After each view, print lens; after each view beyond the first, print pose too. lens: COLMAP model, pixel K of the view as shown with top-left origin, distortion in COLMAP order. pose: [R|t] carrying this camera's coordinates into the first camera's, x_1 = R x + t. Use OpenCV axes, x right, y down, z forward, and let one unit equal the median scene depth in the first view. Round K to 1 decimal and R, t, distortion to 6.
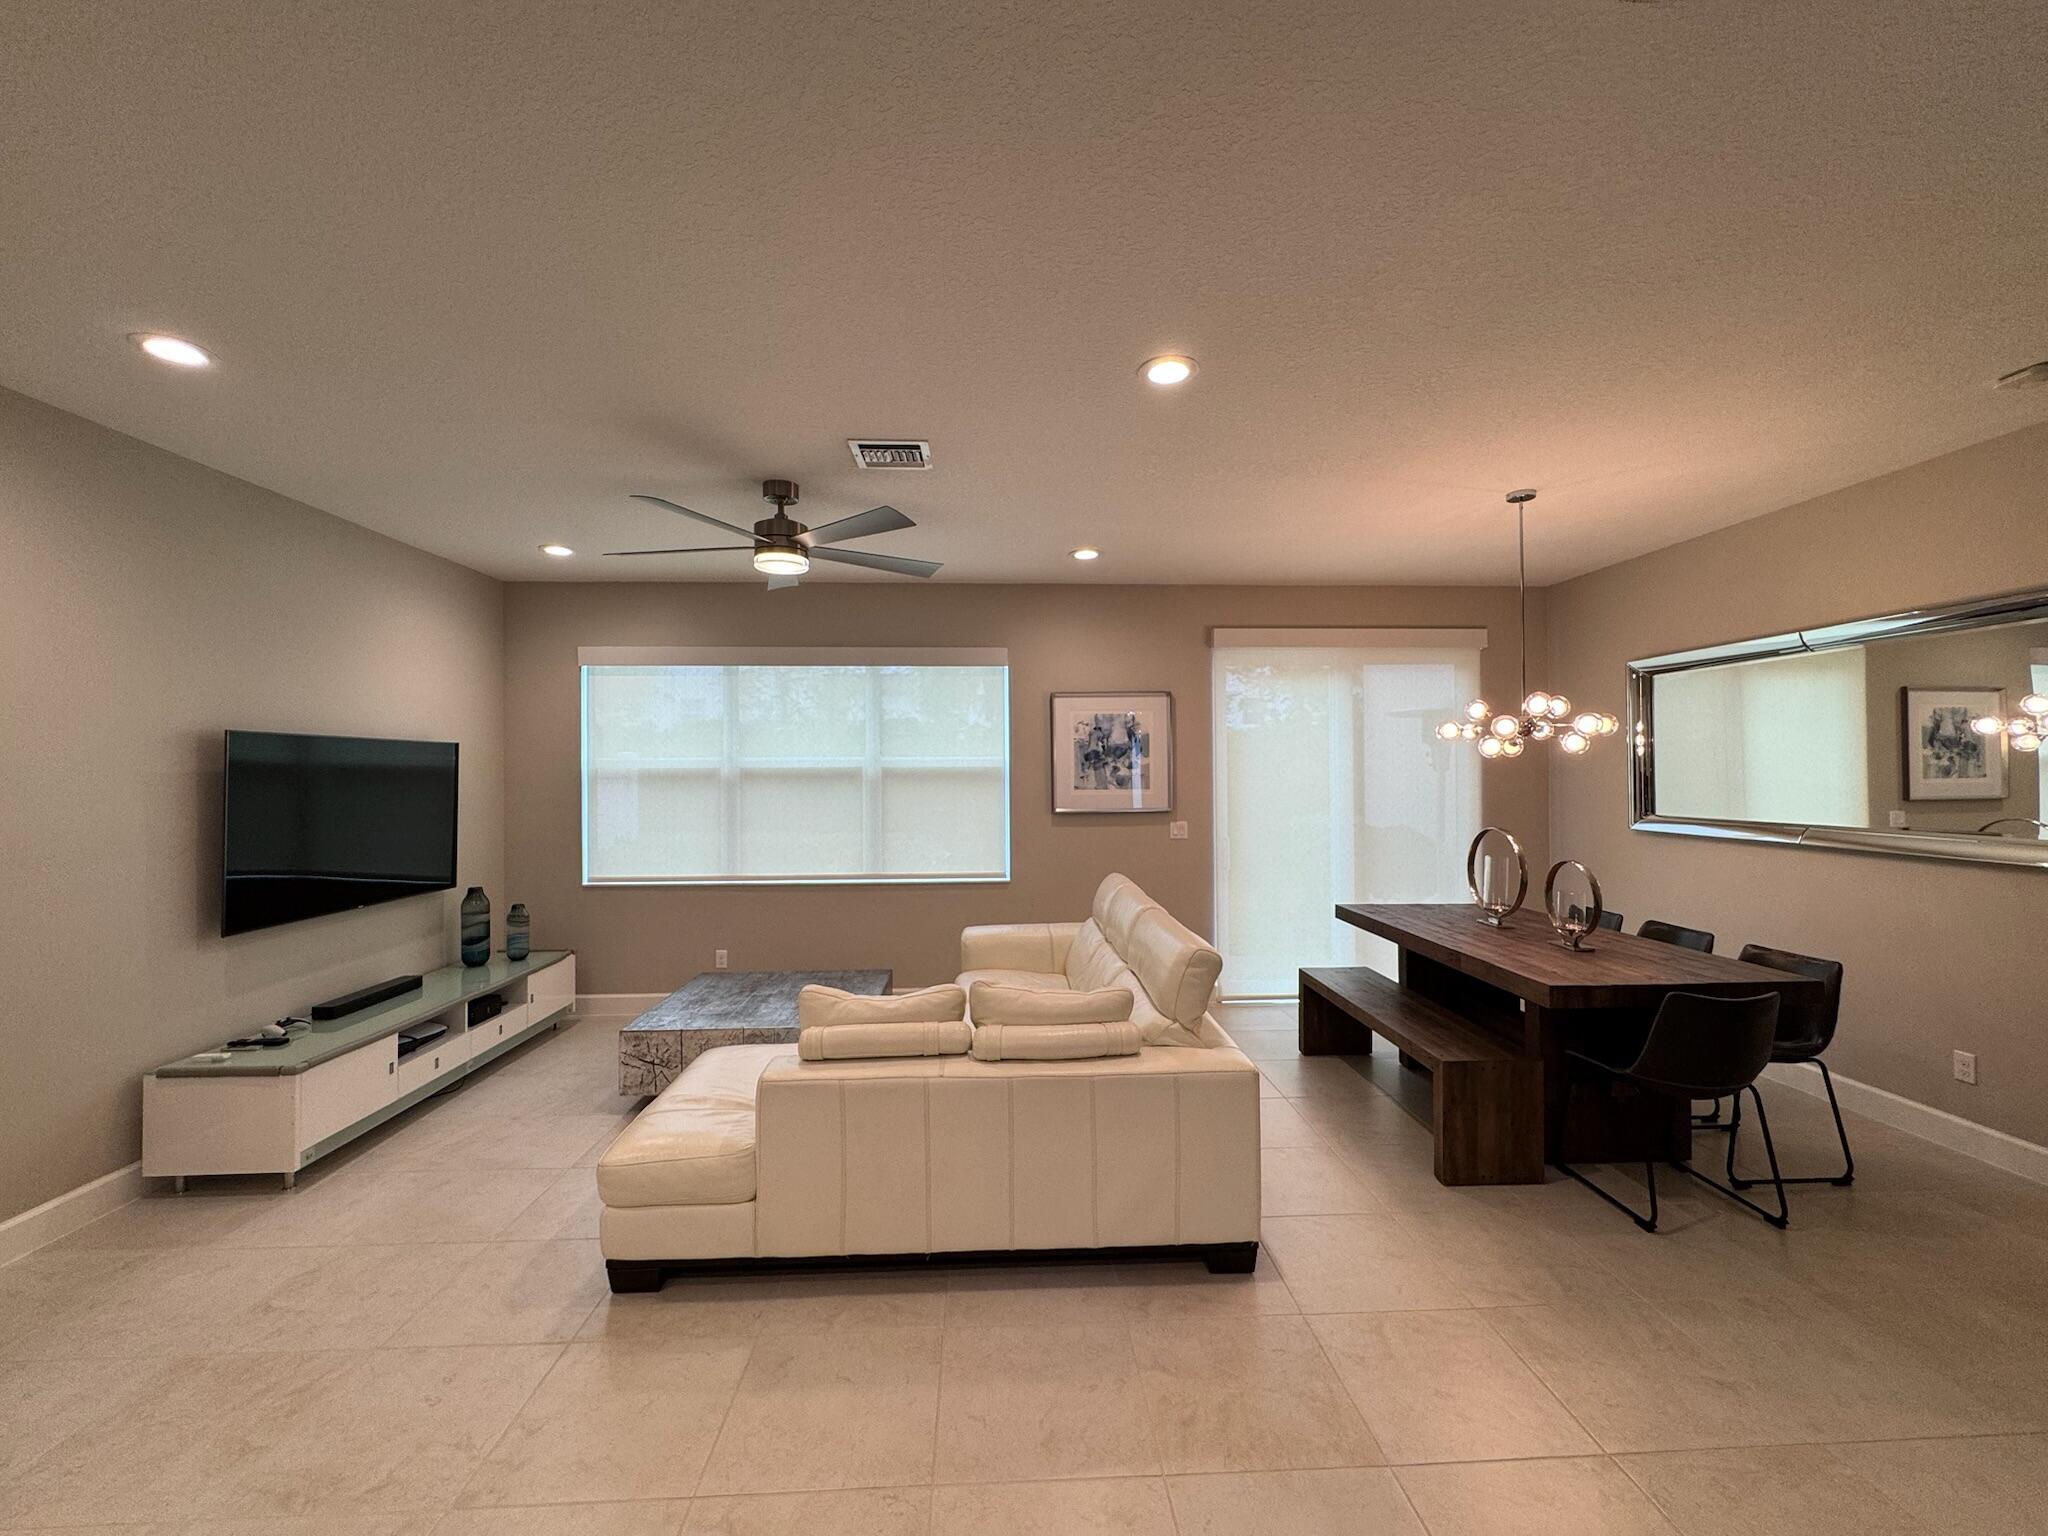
lens RADIAL K [[815.0, 0, 1021.6], [0, 815.0, 762.0], [0, 0, 1]] dist [-0.013994, -0.000660]
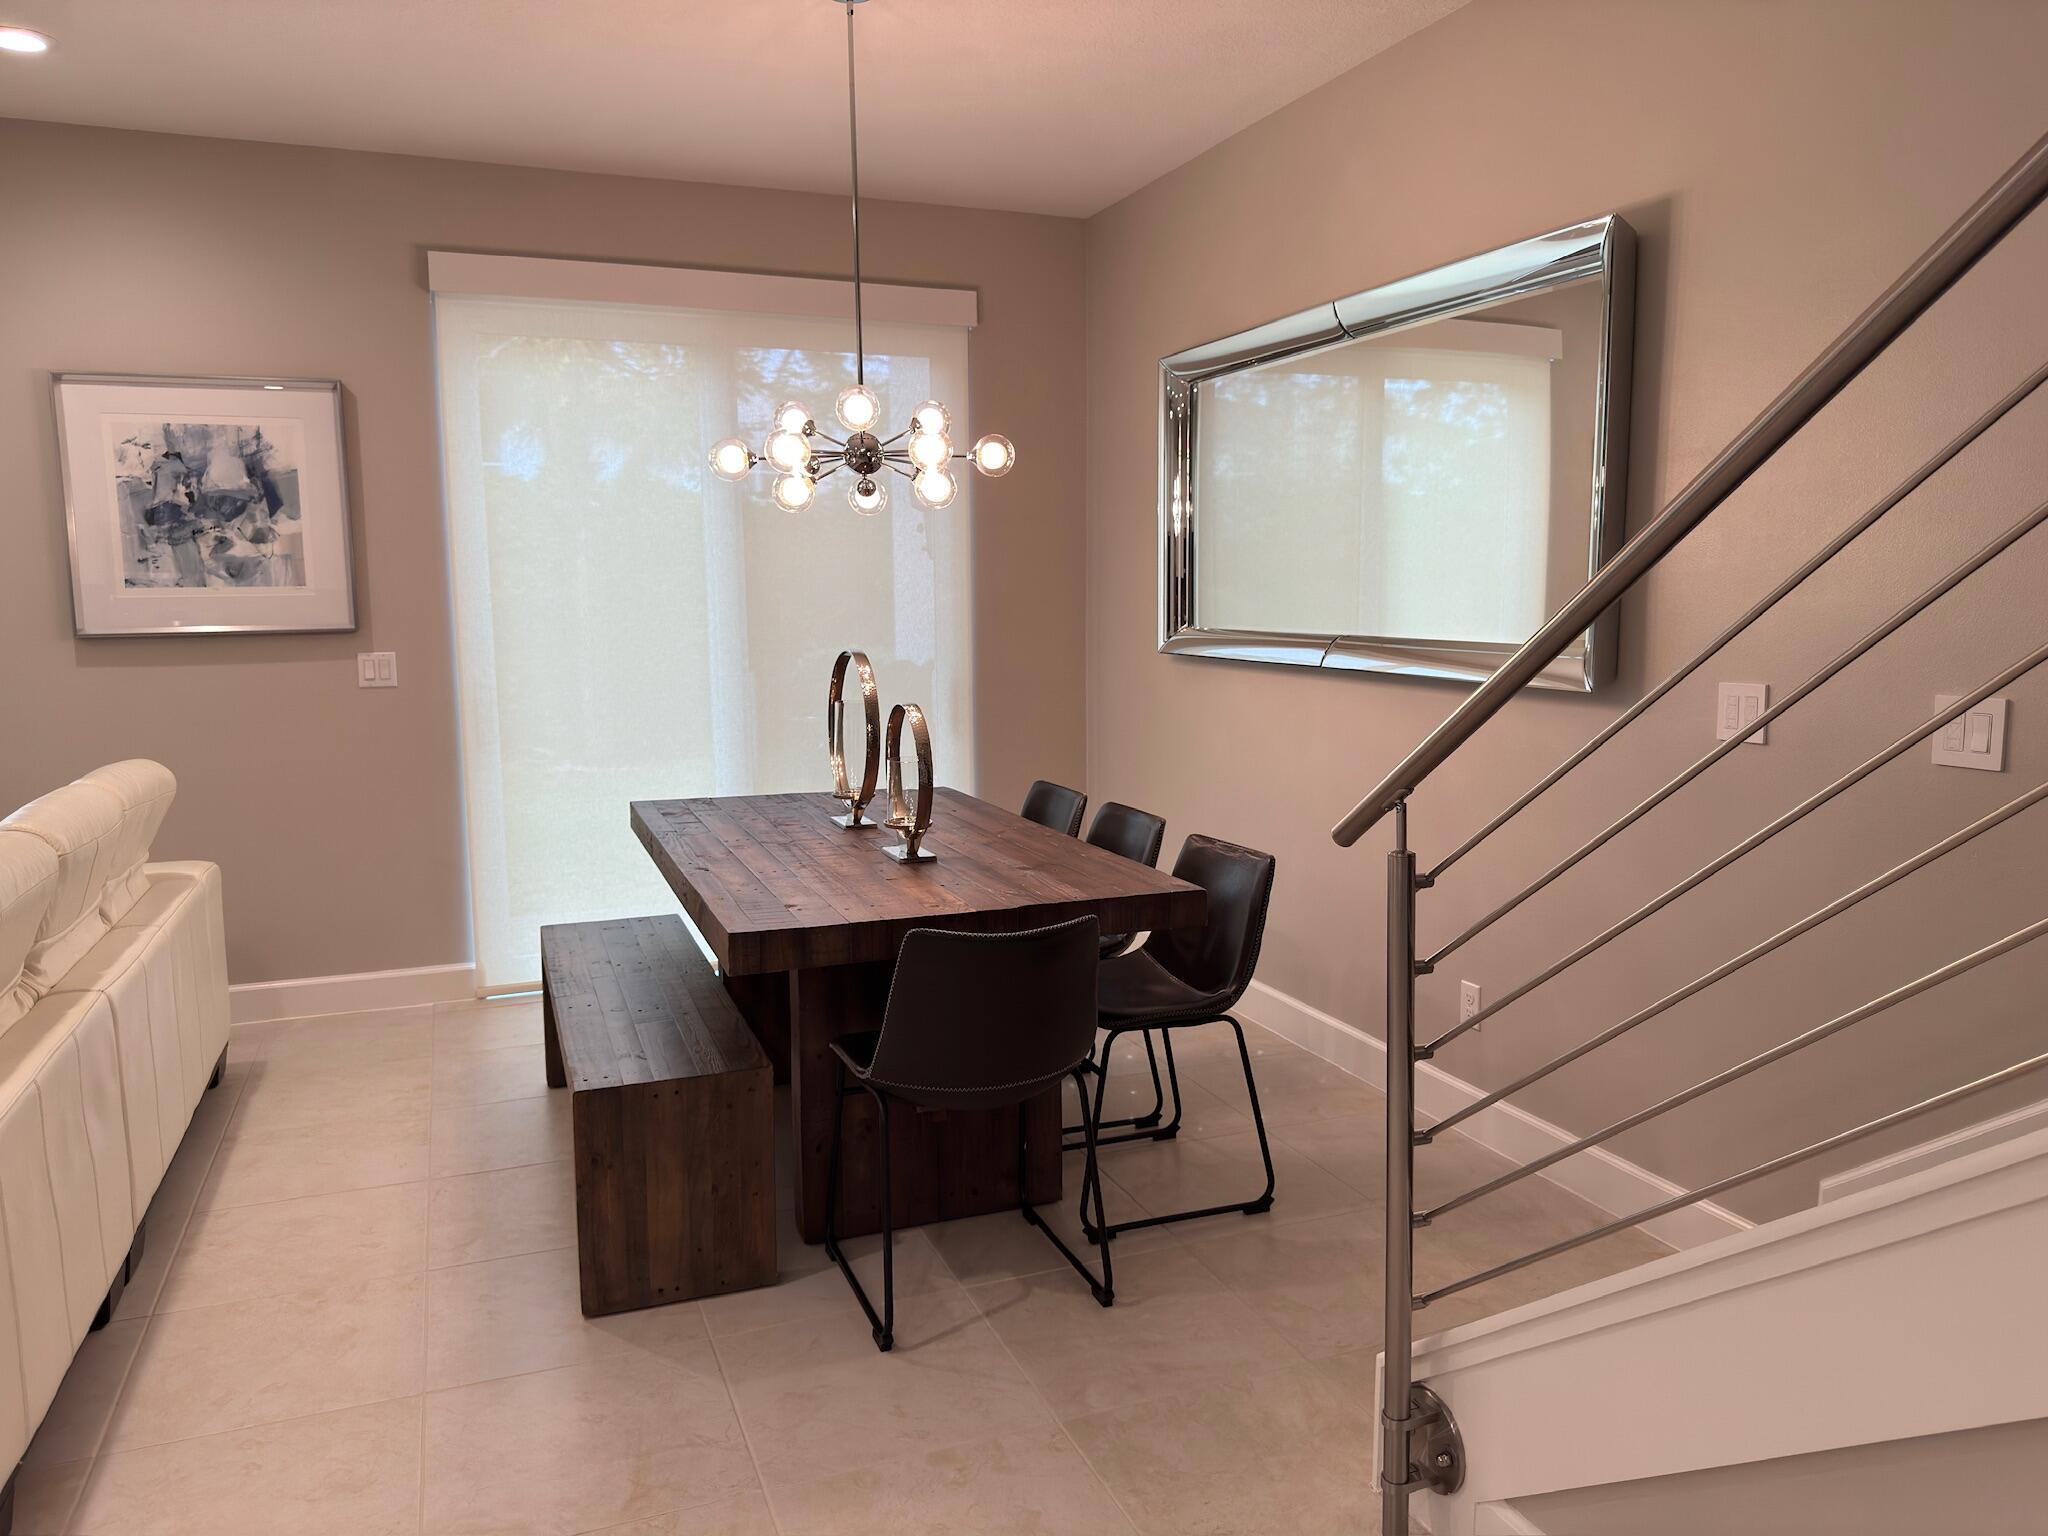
lens RADIAL K [[1438.8, 0, 1030.8], [0, 1438.8, 770.3], [0, 0, 1]] dist [0.007874, -0.005152]
pose [[0.938330, -0.044247, 0.342899, 0.263575], [-0.004616, 0.990085, 0.140392, 0.019618], [-0.345711, -0.133316, 0.928822, 0.038776]]
